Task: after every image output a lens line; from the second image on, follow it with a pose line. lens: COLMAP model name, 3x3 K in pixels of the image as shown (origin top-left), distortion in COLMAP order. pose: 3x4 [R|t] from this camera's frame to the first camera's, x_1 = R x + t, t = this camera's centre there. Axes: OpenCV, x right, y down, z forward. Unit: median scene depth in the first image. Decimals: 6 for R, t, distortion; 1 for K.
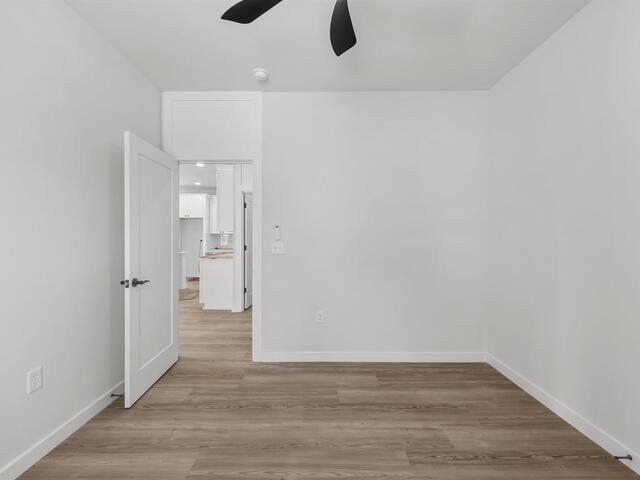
lens RADIAL K [[277.4, 0, 319.0], [0, 277.4, 240.6], [0, 0, 1]] dist [-0.003812, -0.000623]
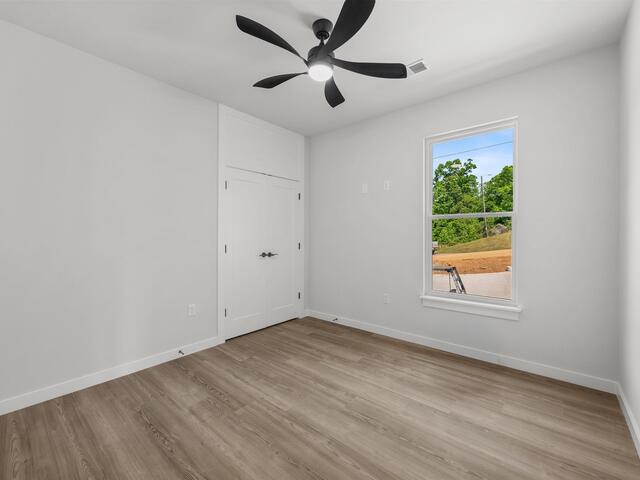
lens RADIAL K [[277.4, 0, 317.9], [0, 277.4, 237.7], [0, 0, 1]] dist [-0.003812, -0.000623]
pose [[-0.761652, 0.007730, 0.647940, -0.646519], [0.007824, 0.999966, -0.002732, 0.017946], [-0.647939, 0.002989, -0.761686, 1.463128]]
